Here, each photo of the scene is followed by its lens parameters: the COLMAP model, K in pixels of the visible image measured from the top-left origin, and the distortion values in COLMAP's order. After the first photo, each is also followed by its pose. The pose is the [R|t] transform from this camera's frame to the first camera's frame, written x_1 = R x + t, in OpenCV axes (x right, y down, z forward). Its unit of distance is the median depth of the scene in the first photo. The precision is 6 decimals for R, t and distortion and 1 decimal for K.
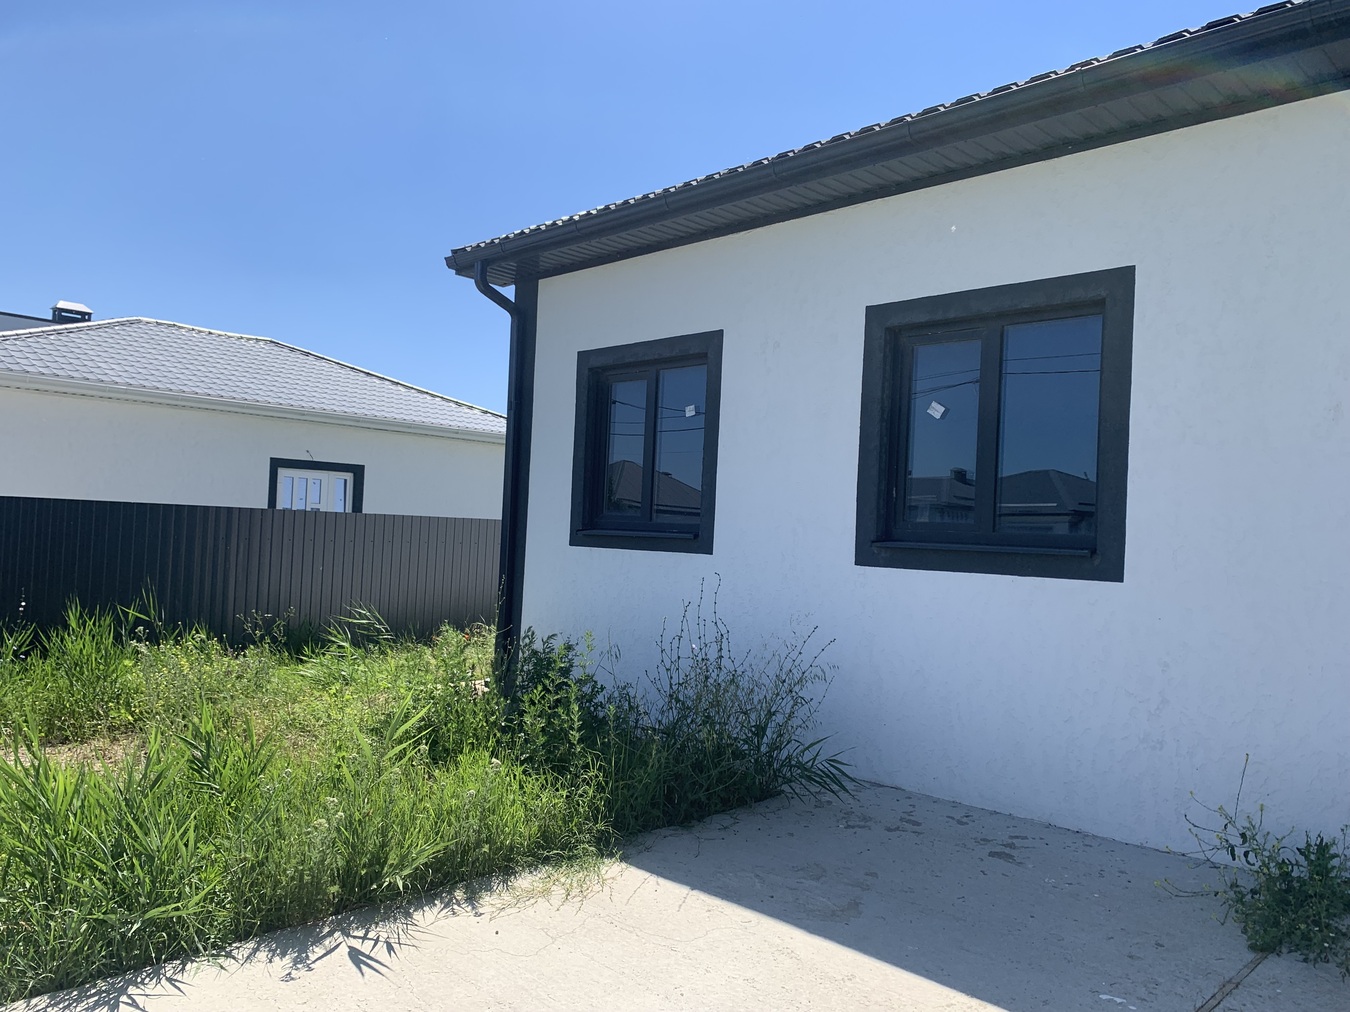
lens RADIAL K [[1016.1, 0, 679.4], [0, 1016.1, 512.0], [0, 0, 1]] dist [0.056500, -0.101162]
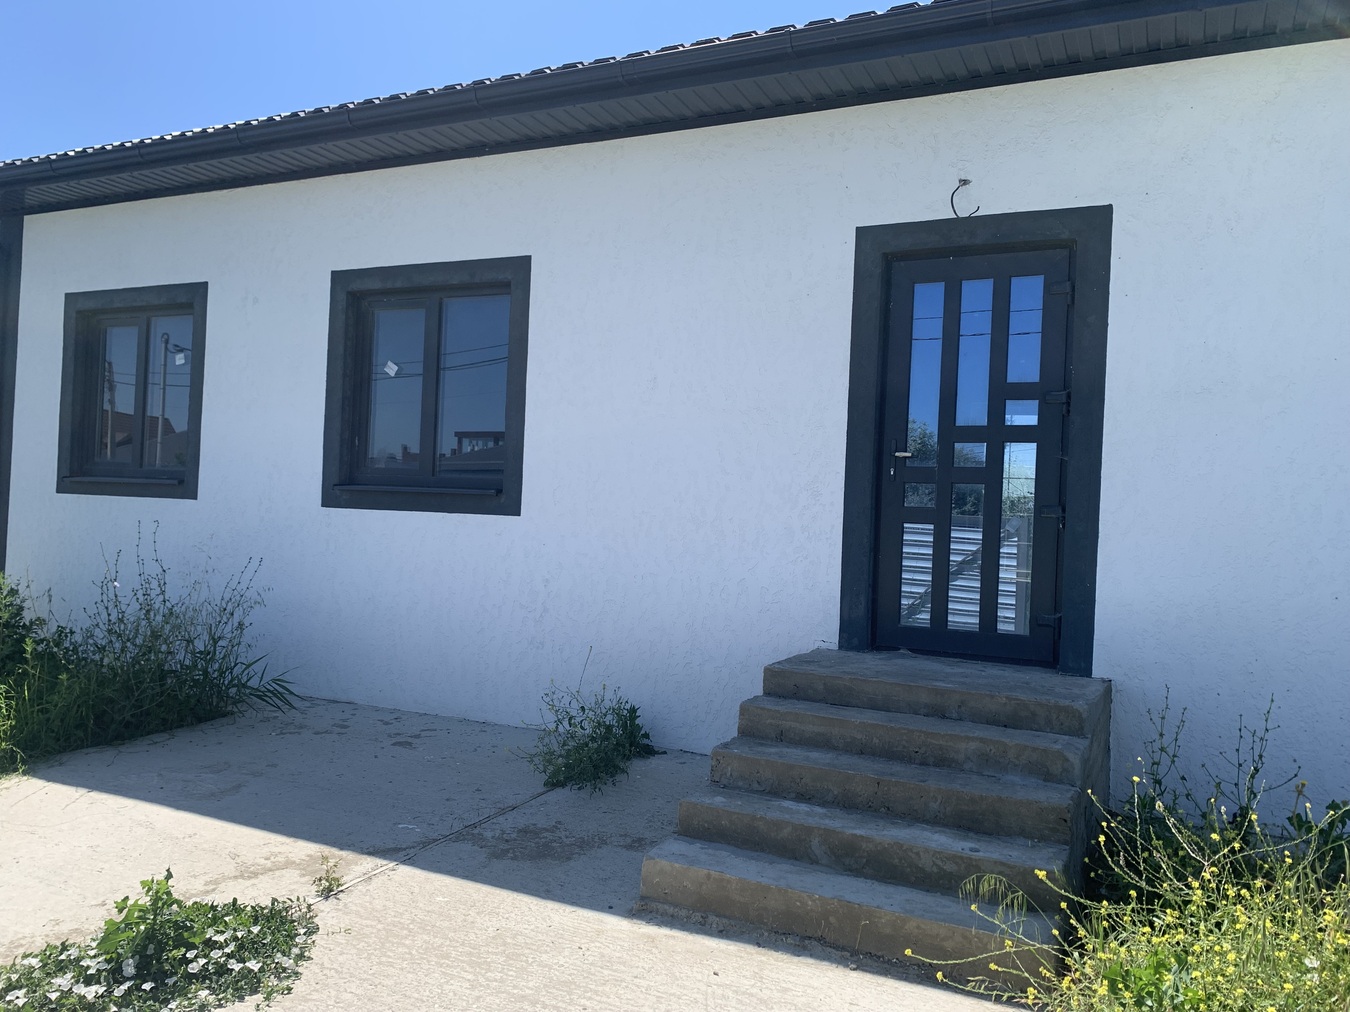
lens RADIAL K [[1049.8, 0, 681.0], [0, 1049.8, 499.0], [0, 0, 1]] dist [0.065671, -0.073080]
pose [[0.948588, -0.003223, 0.316498, 0.167612], [-0.005229, 0.999652, 0.025854, 0.011548], [-0.316471, -0.026180, 0.948241, -0.193217]]
